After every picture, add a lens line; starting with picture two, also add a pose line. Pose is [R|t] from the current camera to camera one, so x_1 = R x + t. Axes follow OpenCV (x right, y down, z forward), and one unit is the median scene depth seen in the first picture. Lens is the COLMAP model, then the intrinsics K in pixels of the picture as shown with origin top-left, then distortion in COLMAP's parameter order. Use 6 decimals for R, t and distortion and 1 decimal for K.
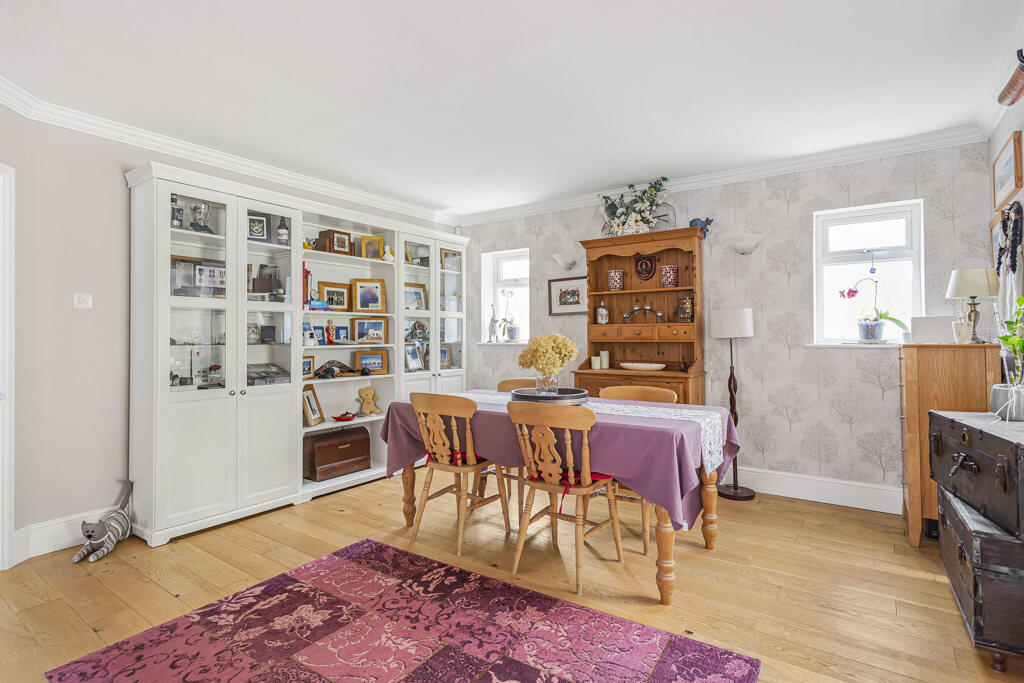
lens RADIAL K [[518.8, 0, 516.3], [0, 518.8, 325.9], [0, 0, 1]] dist [0.010739, 0.000076]
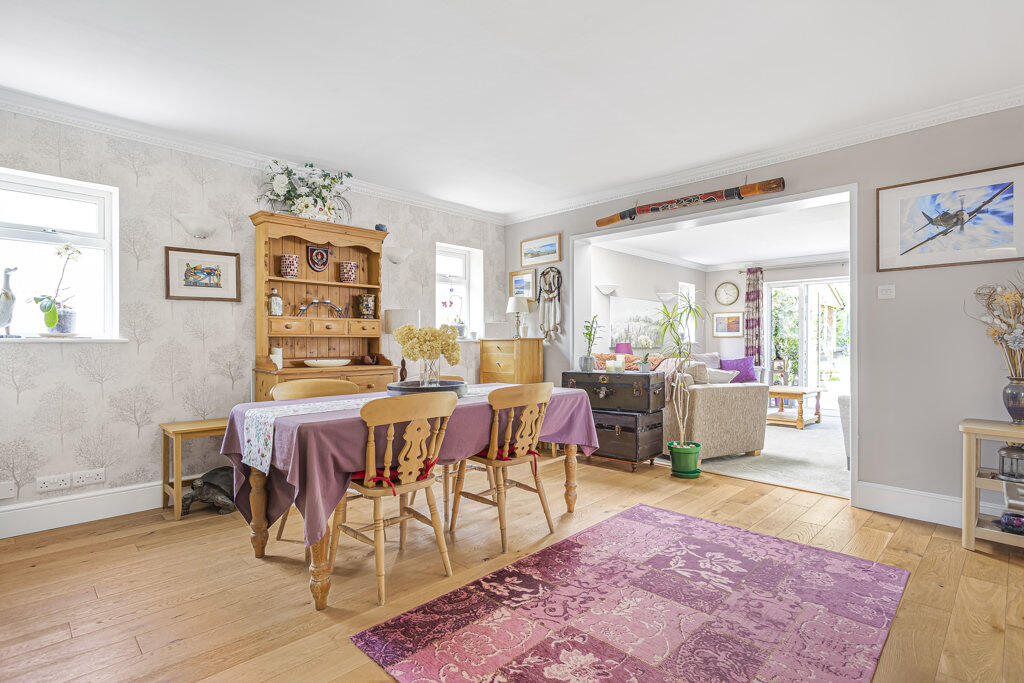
lens RADIAL K [[518.8, 0, 516.3], [0, 518.8, 325.9], [0, 0, 1]] dist [0.010739, 0.000076]
pose [[0.159174, 0.039997, 0.986440, -0.976300], [-0.012170, 0.999183, -0.038550, 0.066178], [-0.987176, -0.005869, 0.159530, 0.783671]]
